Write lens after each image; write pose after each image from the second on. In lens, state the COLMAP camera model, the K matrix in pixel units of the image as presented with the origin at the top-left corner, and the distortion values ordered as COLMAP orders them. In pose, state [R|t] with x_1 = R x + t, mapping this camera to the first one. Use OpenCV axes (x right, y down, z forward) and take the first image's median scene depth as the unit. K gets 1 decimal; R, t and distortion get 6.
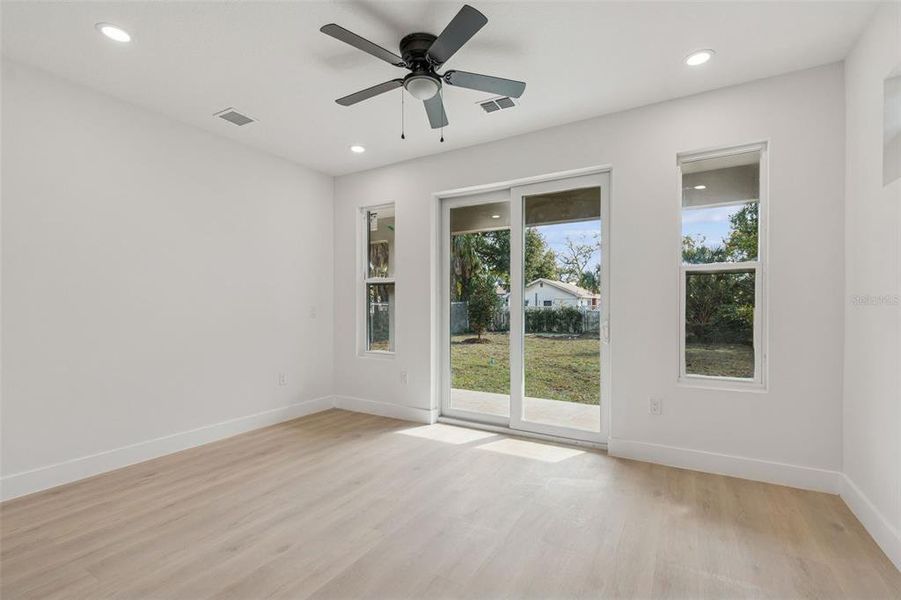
lens RADIAL K [[433.0, 0, 436.1], [0, 433.0, 312.2], [0, 0, 1]] dist [-0.000170, 0.000298]
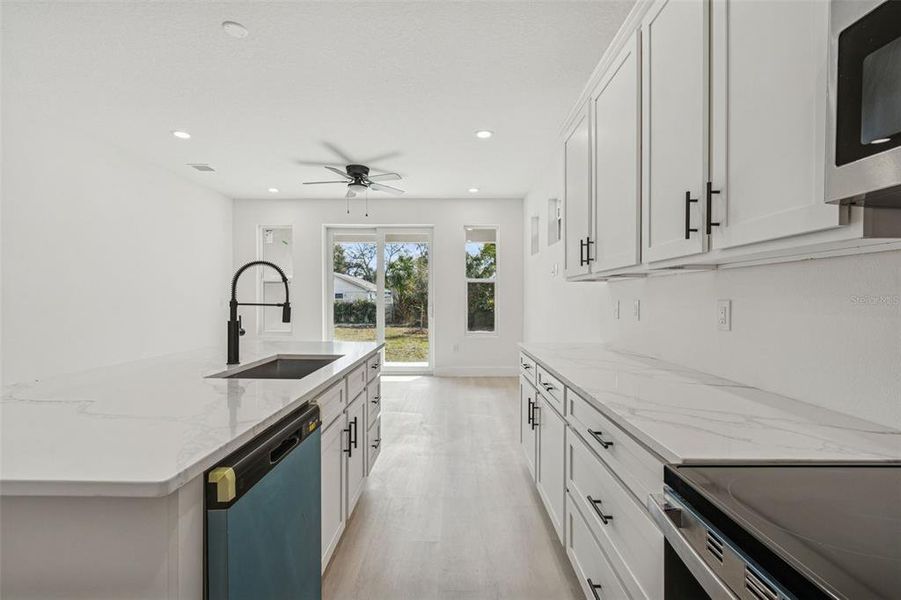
lens RADIAL K [[409.3, 0, 460.7], [0, 409.3, 302.1], [0, 0, 1]] dist [0.008008, -0.001963]
pose [[0.857579, 0.000027, 0.514352, -0.280614], [0.002937, 0.999983, -0.004951, 0.006755], [-0.514344, 0.005756, 0.857565, -0.404693]]
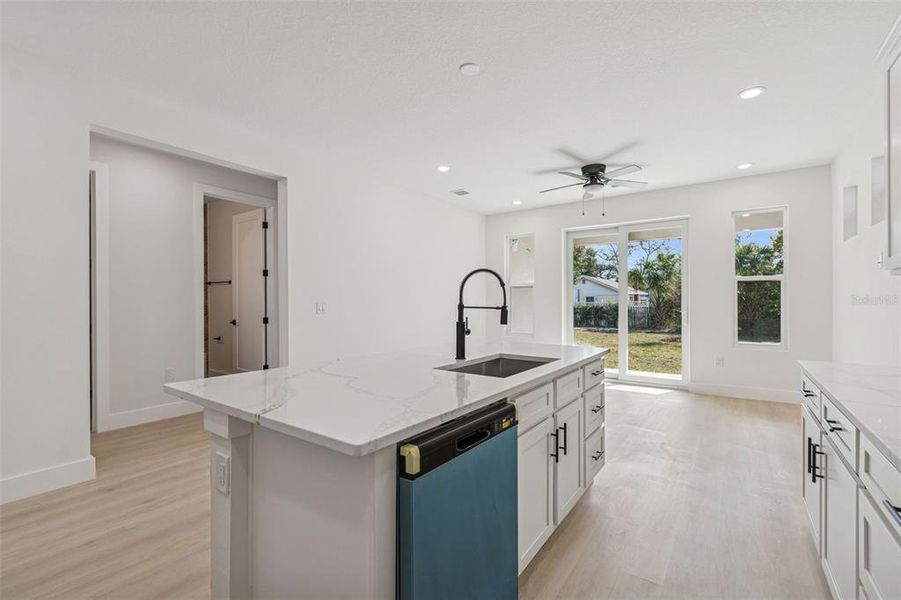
lens RADIAL K [[409.3, 0, 450.4], [0, 409.3, 303.0], [0, 0, 1]] dist [0.008008, -0.001963]
pose [[0.997029, 0.000503, -0.077031, -0.248815], [-0.001414, 0.999930, -0.011764, 0.006680], [0.077019, 0.011838, 0.996959, -0.407805]]
